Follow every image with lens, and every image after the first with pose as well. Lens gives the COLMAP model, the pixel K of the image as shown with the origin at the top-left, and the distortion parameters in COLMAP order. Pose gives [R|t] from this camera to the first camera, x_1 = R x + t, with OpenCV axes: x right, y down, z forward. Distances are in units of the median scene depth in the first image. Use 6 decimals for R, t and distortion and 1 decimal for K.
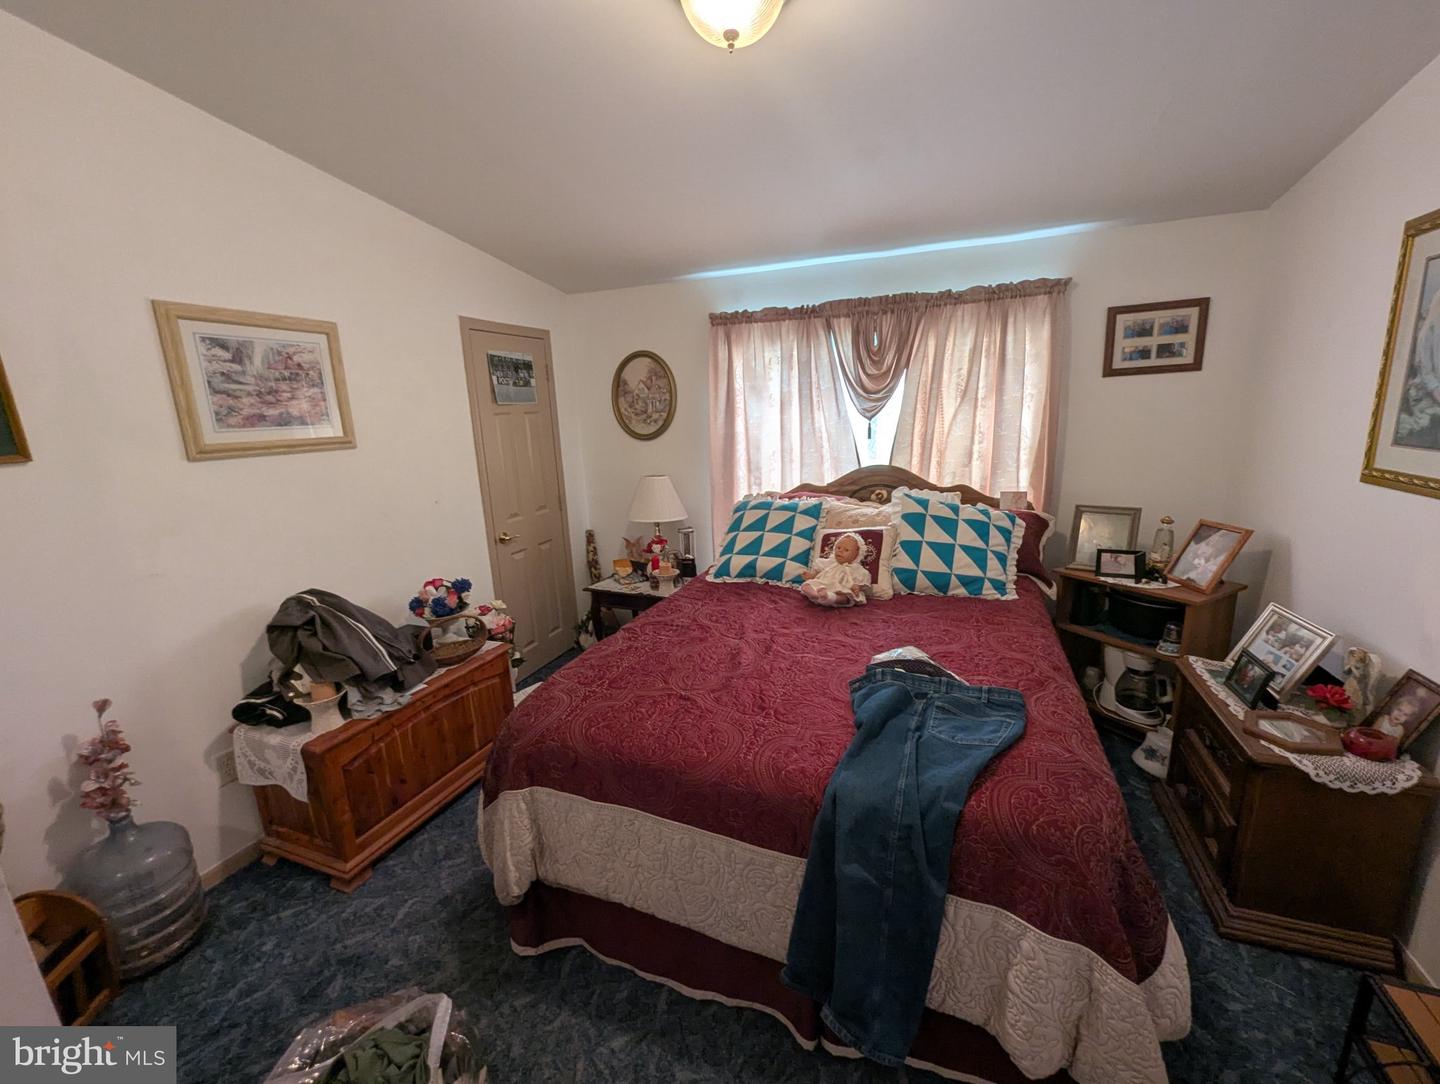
lens RADIAL K [[598.4, 0, 726.1], [0, 598.4, 542.4], [0, 0, 1]] dist [-0.000795, 0.000529]
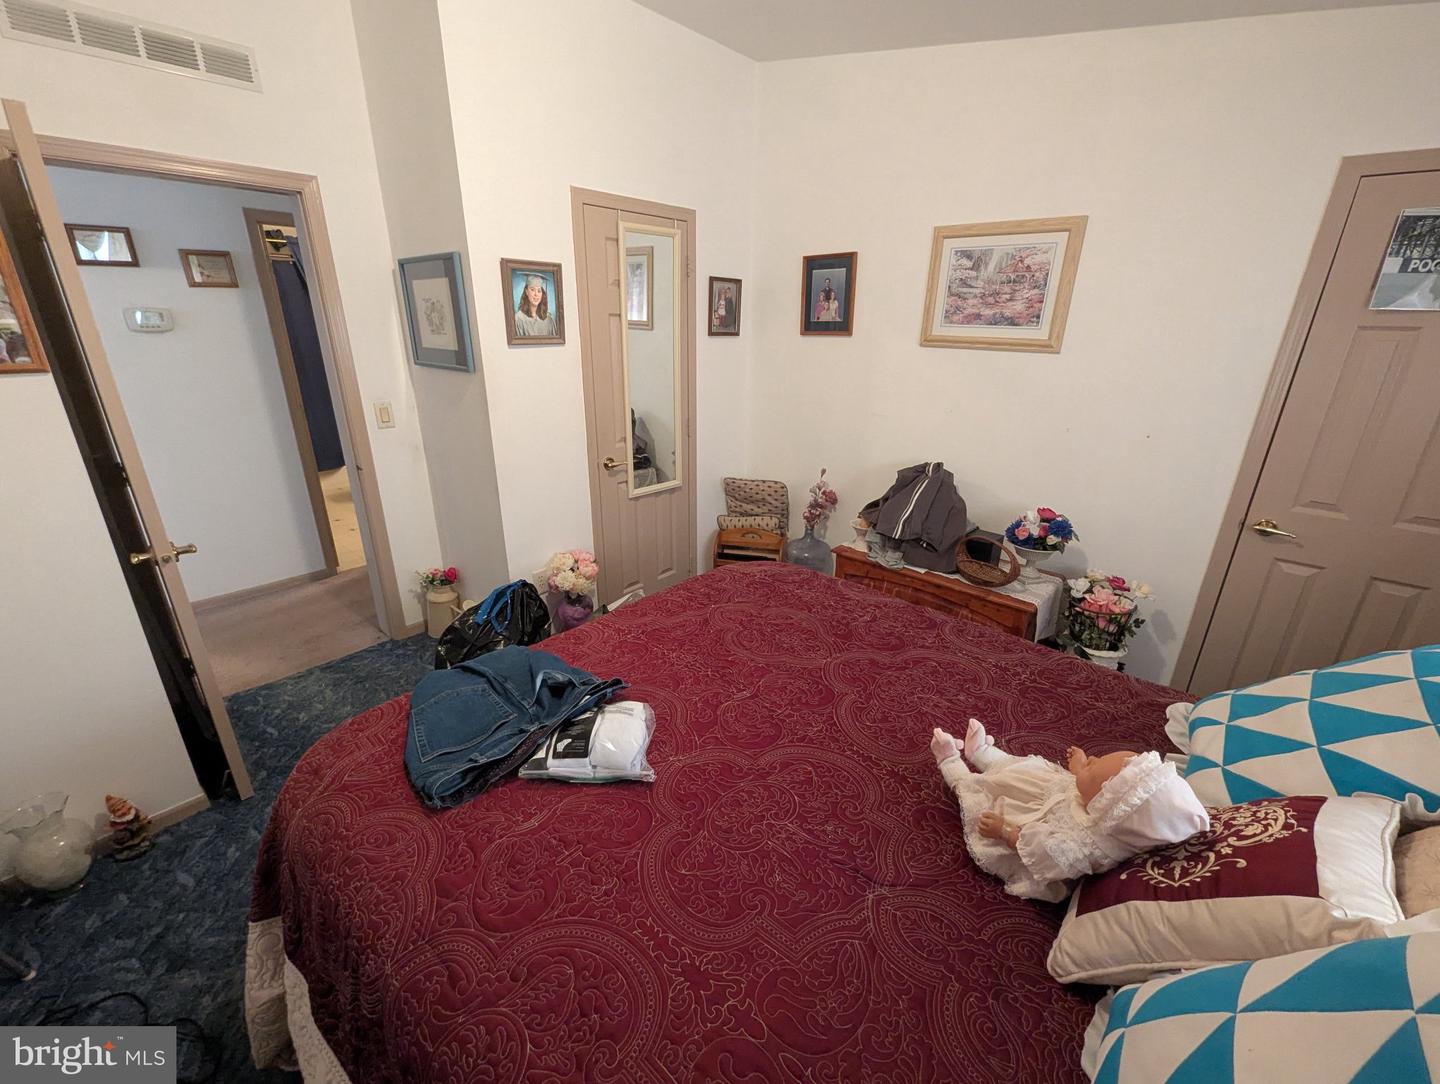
lens RADIAL K [[598.4, 0, 726.1], [0, 598.4, 542.4], [0, 0, 1]] dist [-0.000795, 0.000529]
pose [[-0.346704, 0.362166, -0.865235, 0.593897], [-0.213183, 0.867884, 0.448698, -0.240842], [0.913427, 0.340019, -0.223691, 0.938513]]
